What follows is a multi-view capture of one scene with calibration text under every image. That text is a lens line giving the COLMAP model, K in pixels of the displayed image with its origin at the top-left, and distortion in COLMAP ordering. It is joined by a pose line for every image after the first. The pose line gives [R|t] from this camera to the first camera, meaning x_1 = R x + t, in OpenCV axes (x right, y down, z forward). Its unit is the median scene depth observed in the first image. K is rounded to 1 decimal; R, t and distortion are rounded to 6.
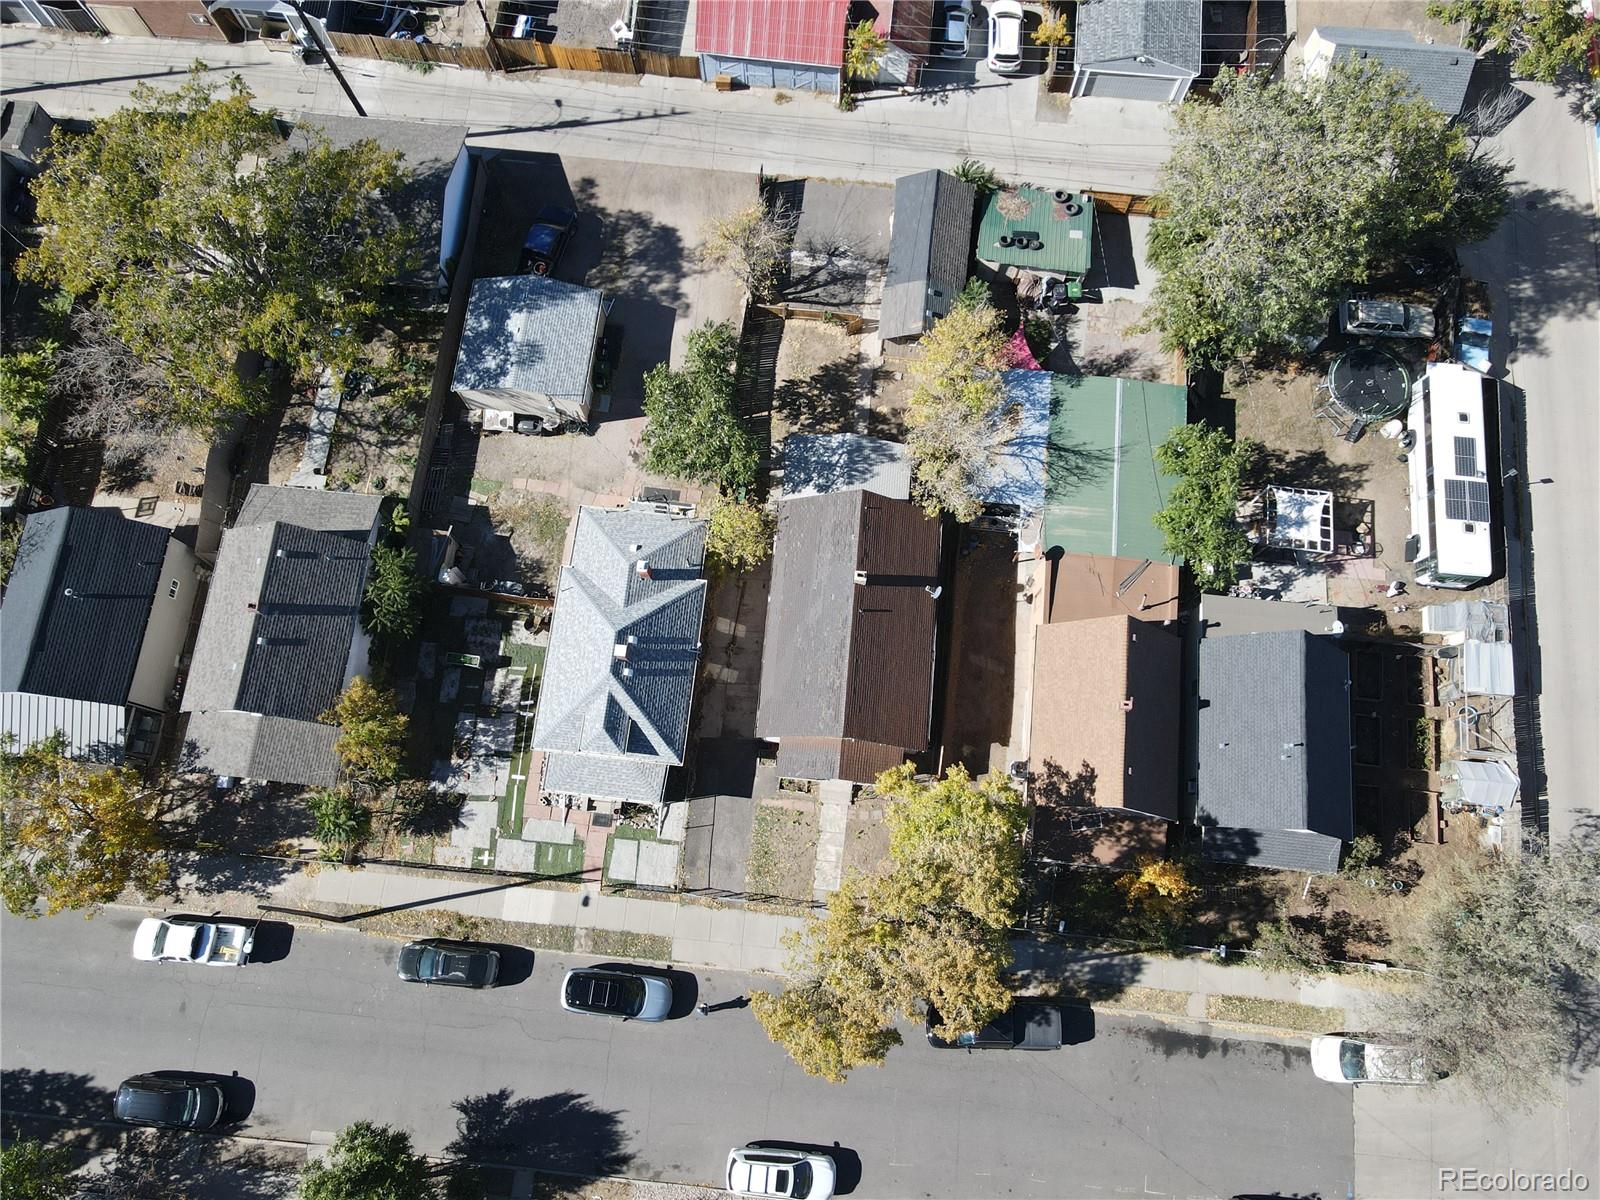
lens RADIAL K [[1166.2, 0, 811.2], [0, 1166.2, 602.0], [0, 0, 1]] dist [0.002633, 0.011359]
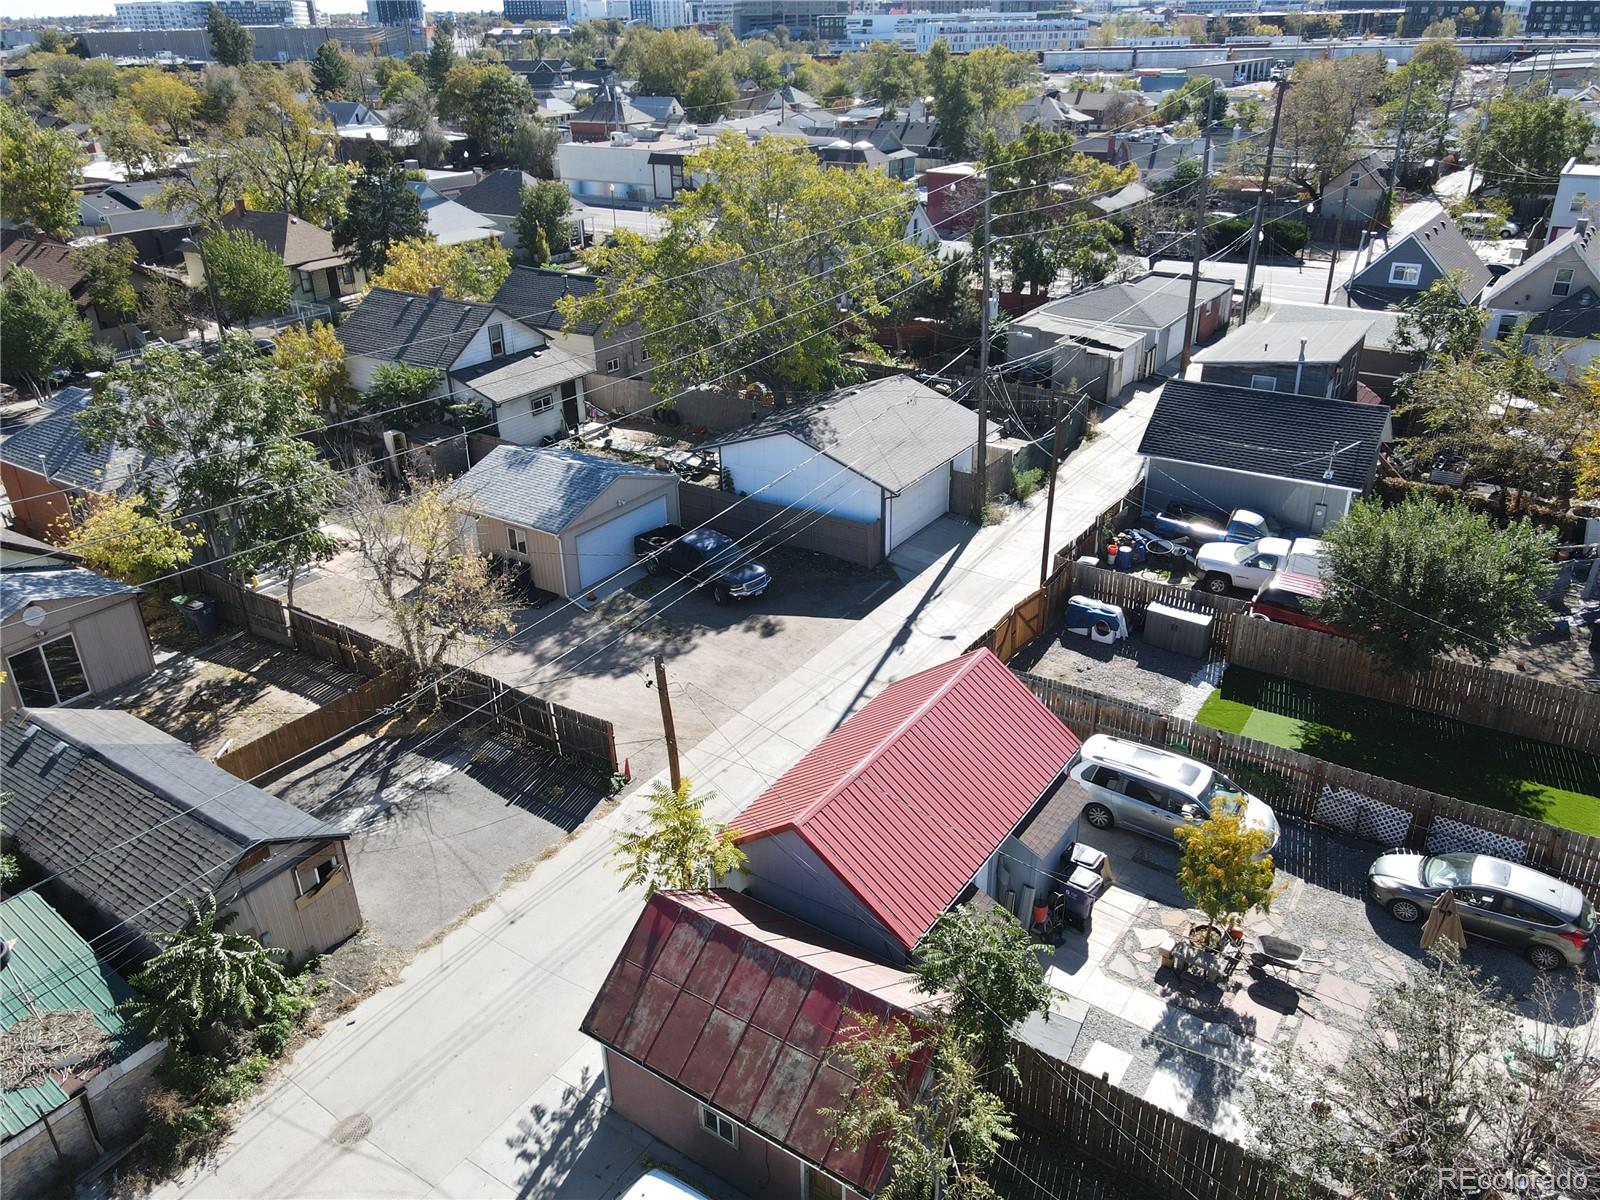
lens RADIAL K [[1166.2, 0, 811.2], [0, 1166.2, 602.0], [0, 0, 1]] dist [0.002633, 0.011359]
pose [[-0.462261, 0.390482, -0.796140, 0.318200], [-0.858649, 0.027098, 0.511847, -0.774876], [0.221441, 0.920212, 0.322760, 0.896114]]
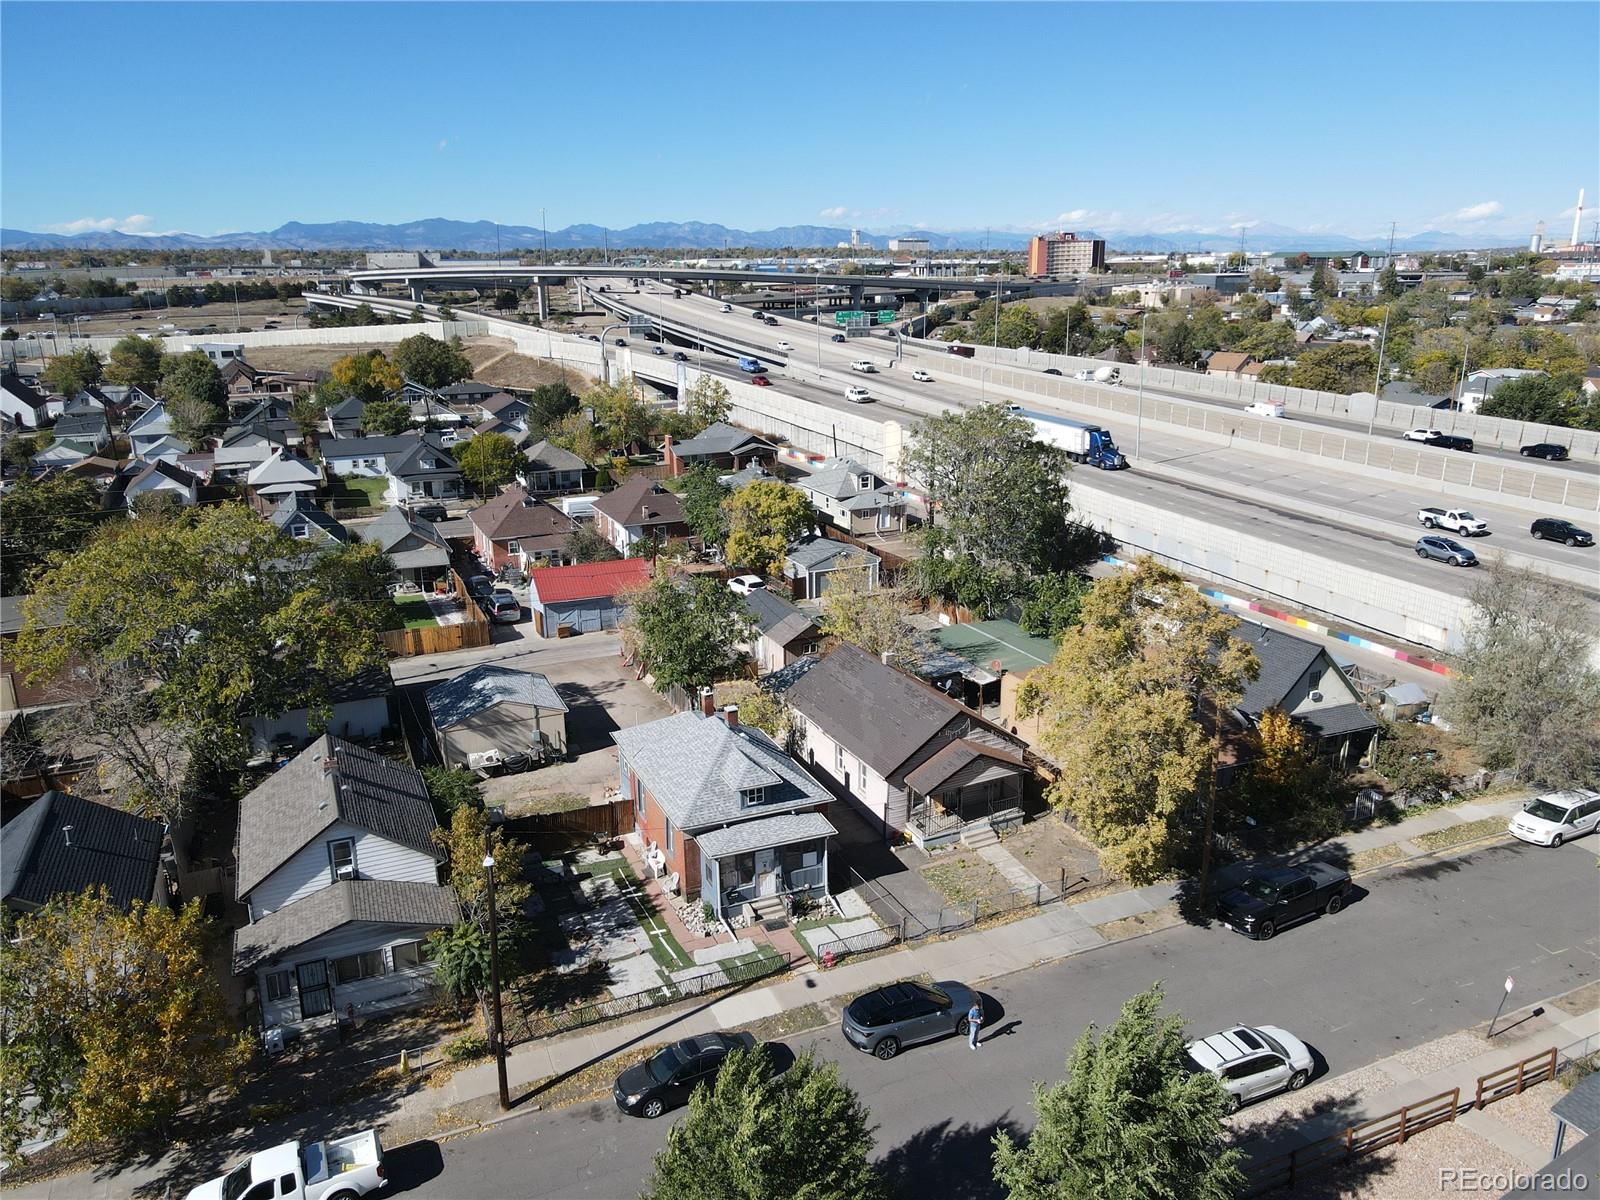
lens RADIAL K [[1166.2, 0, 811.2], [0, 1166.2, 602.0], [0, 0, 1]] dist [0.002633, 0.011359]
pose [[0.865907, -0.148877, 0.477537, -0.511141], [0.487452, 0.465358, -0.738805, 0.694170], [-0.112235, 0.872512, 0.475527, 0.396870]]
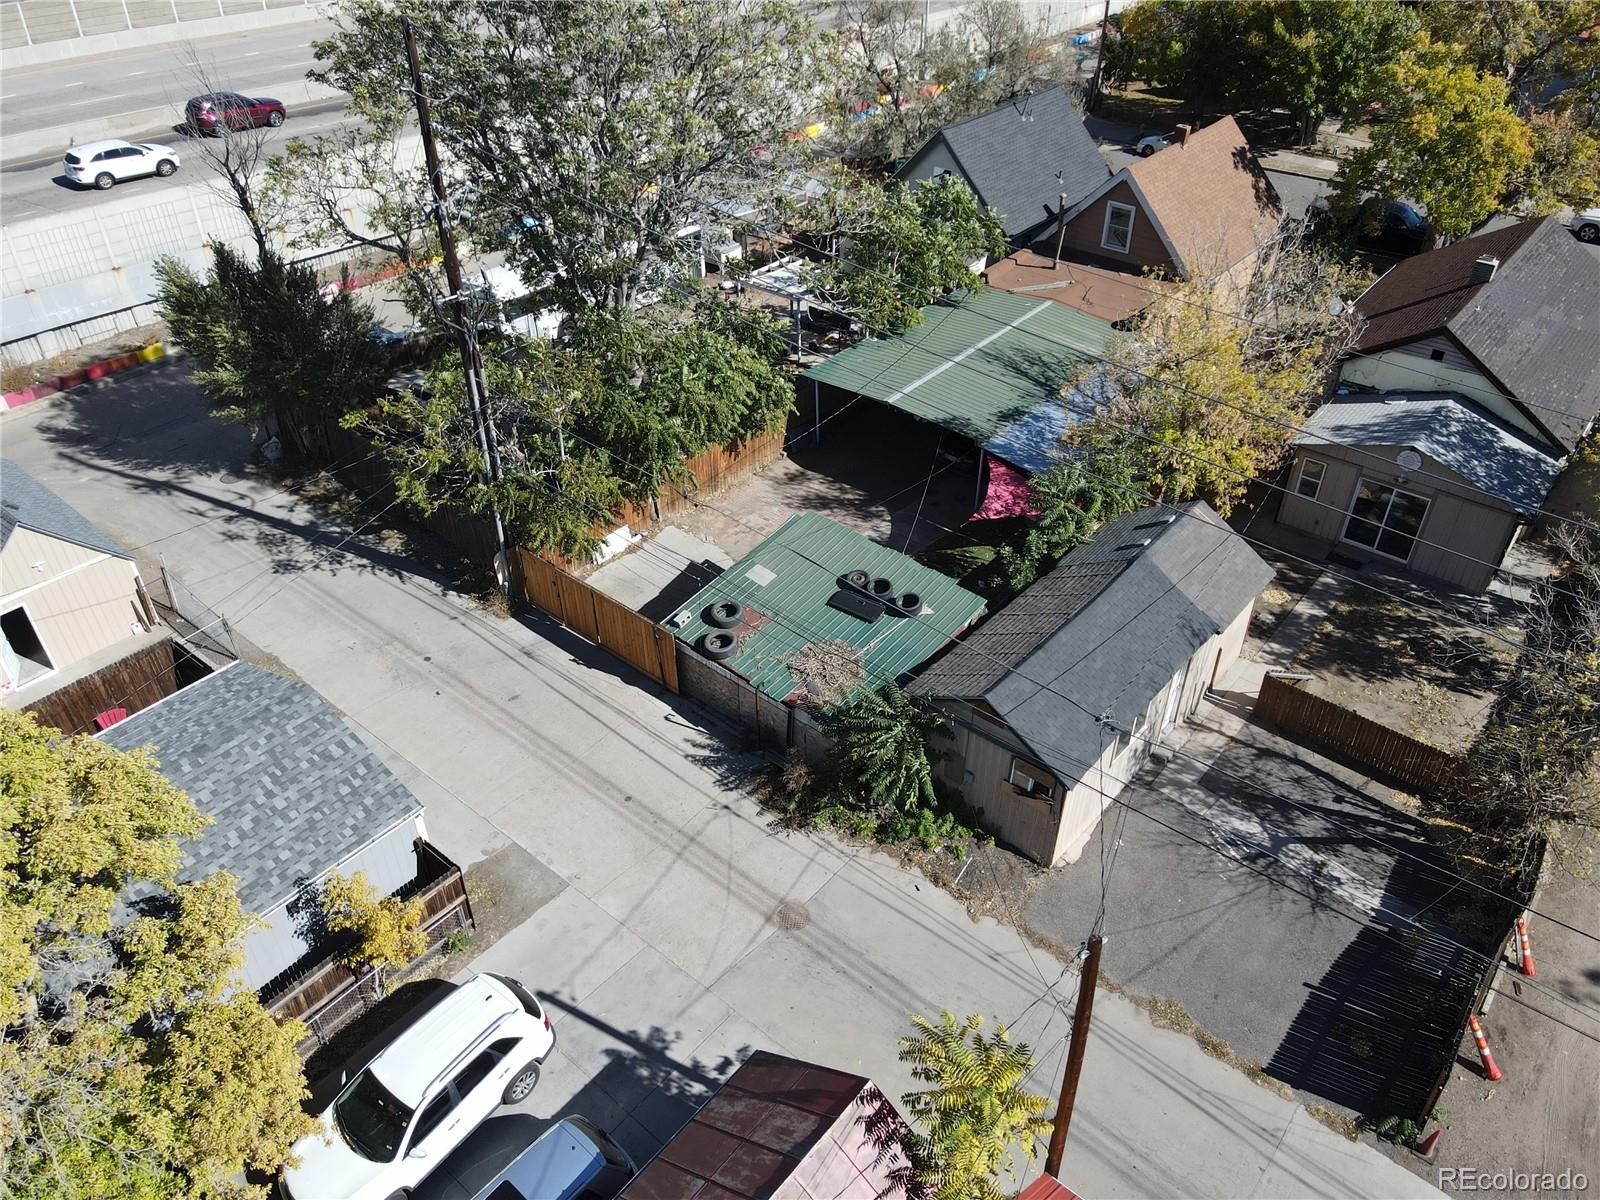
lens RADIAL K [[1165.2, 0, 815.3], [0, 1165.2, 598.4], [0, 0, 1]] dist [0.000345, 0.039471]
pose [[-0.828114, -0.343567, 0.442932, -0.000369], [0.542912, -0.294864, 0.786322, -0.729441], [-0.139549, 0.891637, 0.430708, 0.868516]]
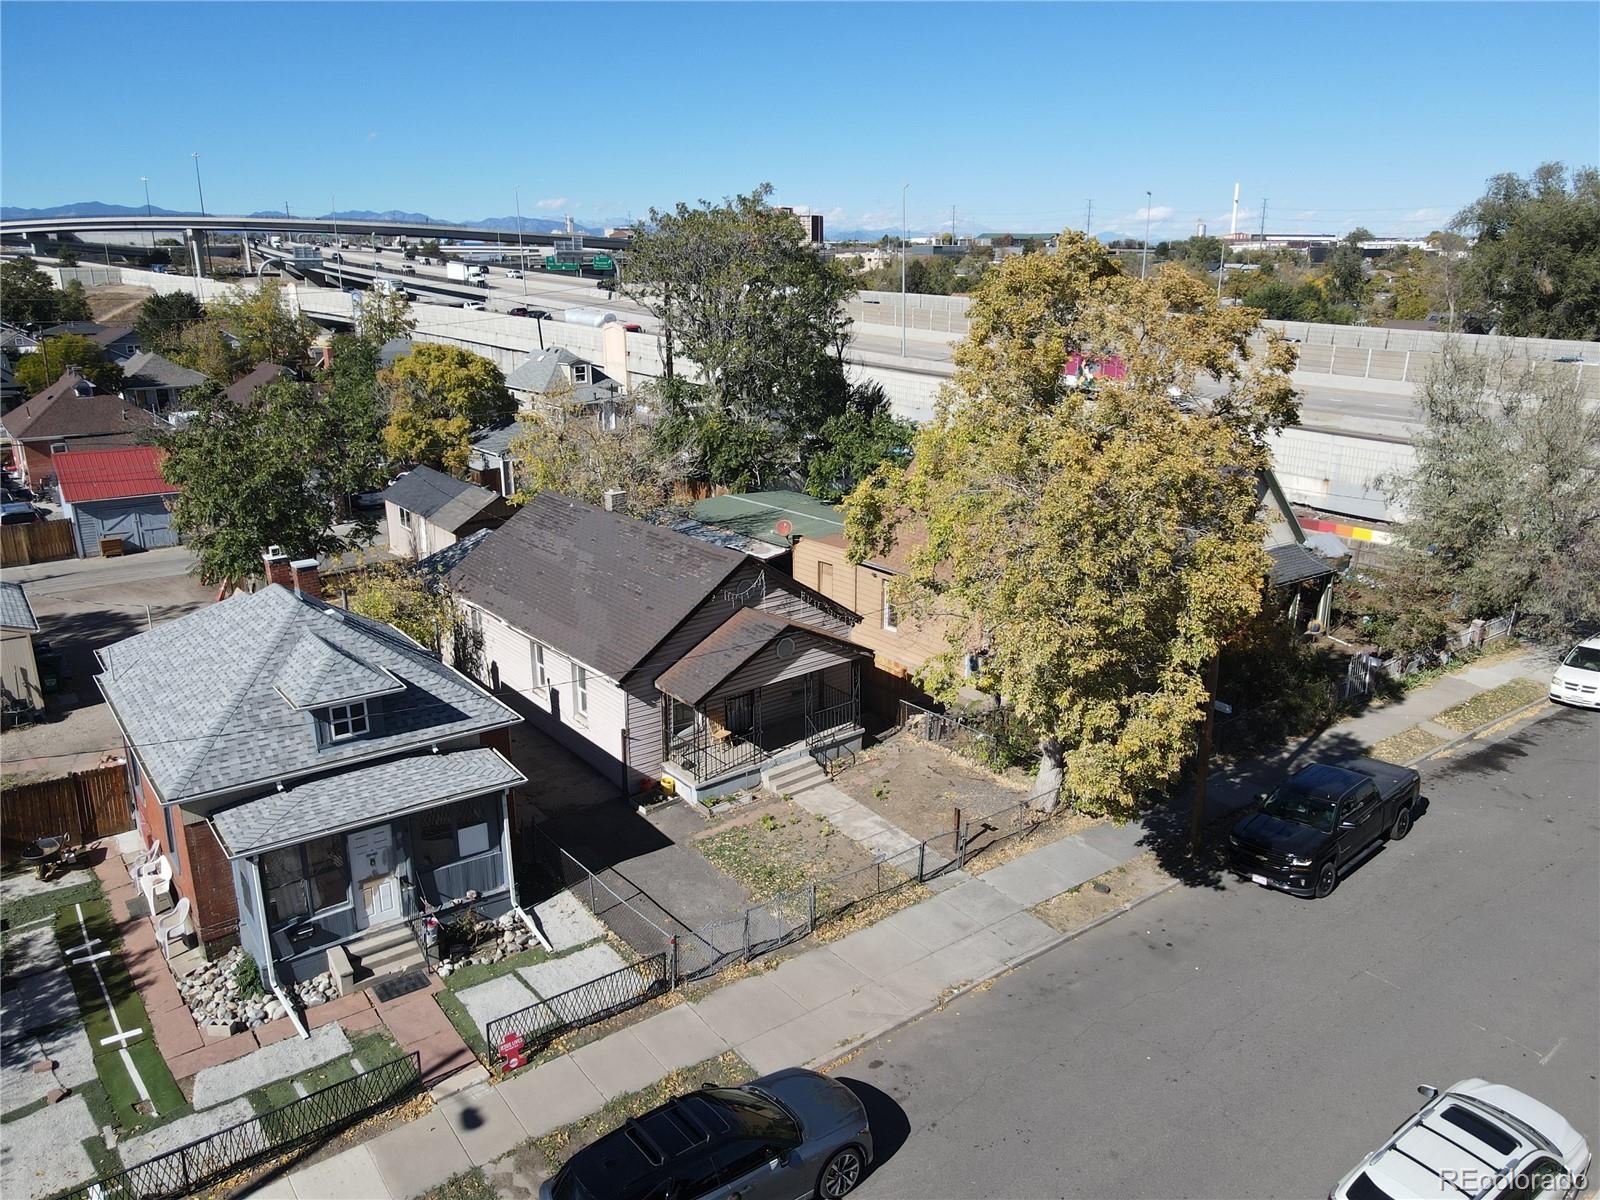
lens RADIAL K [[1169.8, 0, 811.3], [0, 1169.8, 599.9], [0, 0, 1]] dist [-0.014793, 0.040285]
pose [[0.728104, -0.197473, 0.656406, -0.305700], [0.665501, 0.433082, -0.607905, 0.453198], [-0.164233, 0.879457, 0.446747, 0.679158]]
